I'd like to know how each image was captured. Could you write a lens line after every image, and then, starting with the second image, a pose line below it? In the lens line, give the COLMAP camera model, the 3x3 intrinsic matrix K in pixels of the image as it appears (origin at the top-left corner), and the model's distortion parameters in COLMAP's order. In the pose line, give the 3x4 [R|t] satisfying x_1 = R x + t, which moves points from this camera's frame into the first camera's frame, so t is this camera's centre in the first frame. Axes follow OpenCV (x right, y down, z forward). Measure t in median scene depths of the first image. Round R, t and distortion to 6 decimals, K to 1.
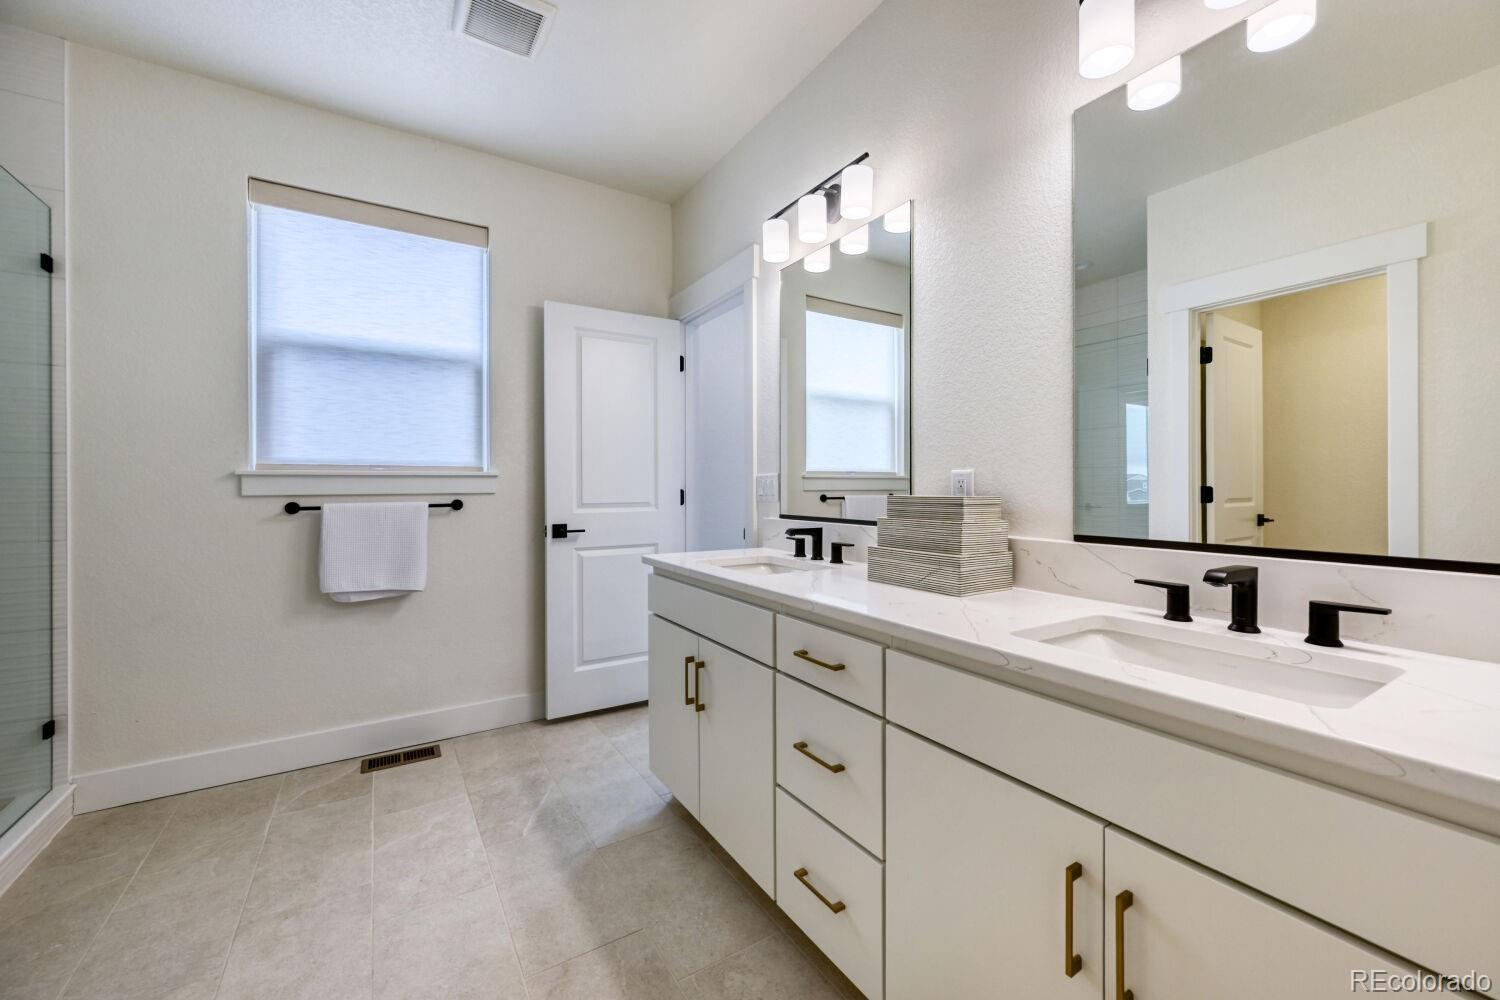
lens RADIAL K [[587.5, 0, 750.0], [0, 587.5, 500.0], [0, 0, 1]] dist [-0.000772, -0.000048]
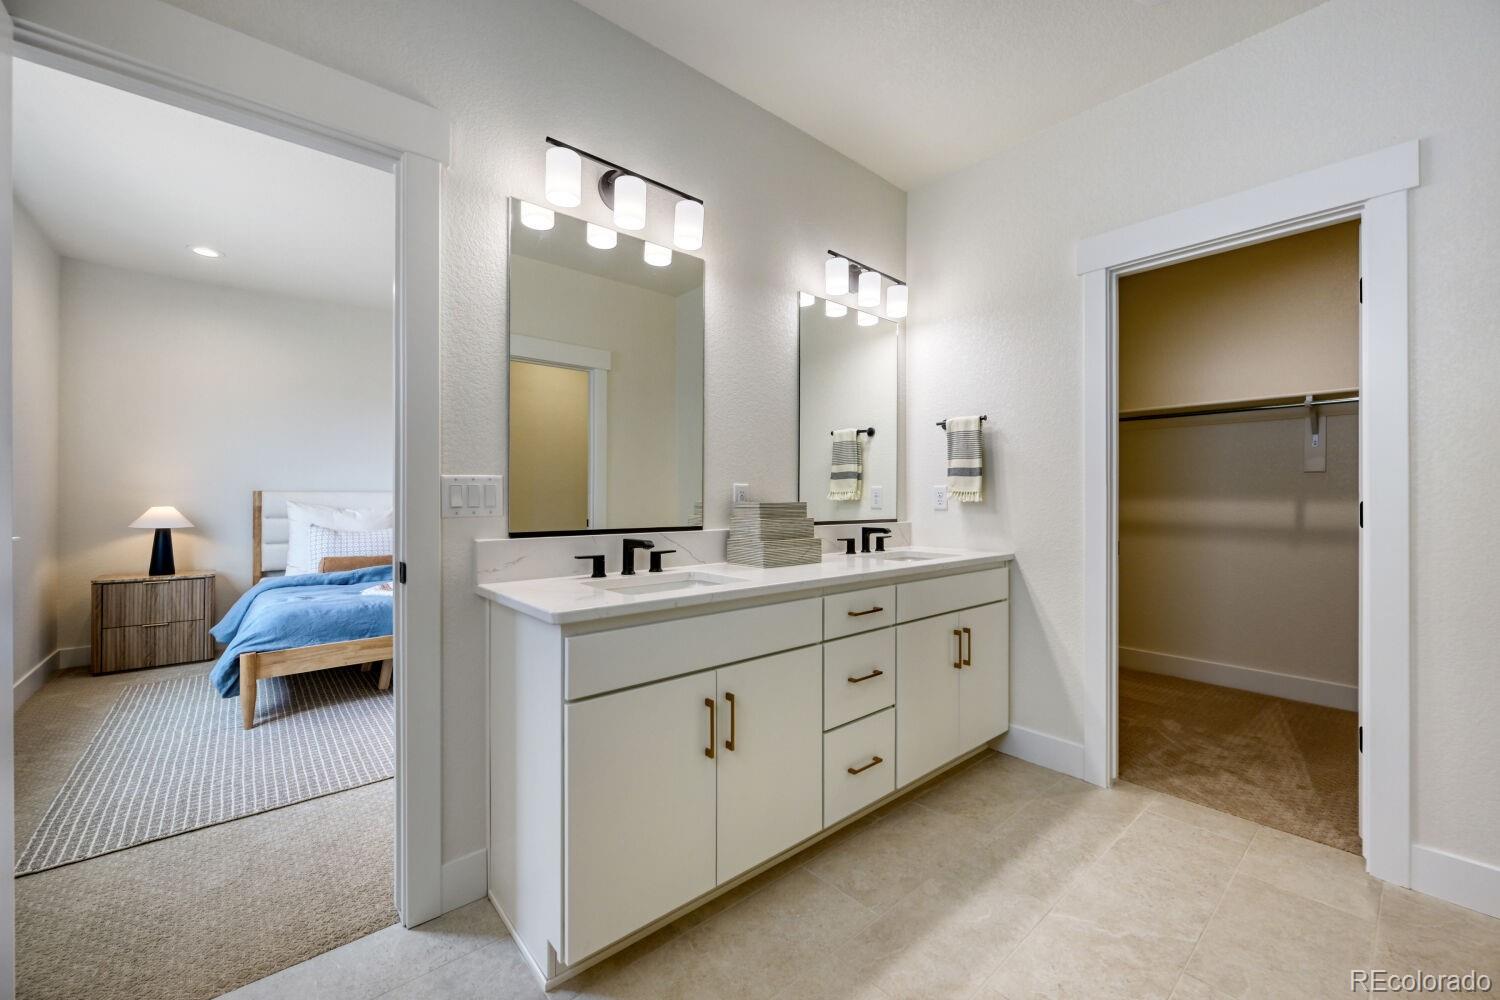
lens RADIAL K [[596.8, 0, 752.8], [0, 596.8, 482.6], [0, 0, 1]] dist [0.025973, 0.000014]
pose [[-0.144692, 0.002402, 0.989474, -1.106819], [0.008451, 0.999964, -0.001192, -0.053803], [-0.989441, 0.008190, -0.144707, 1.208408]]
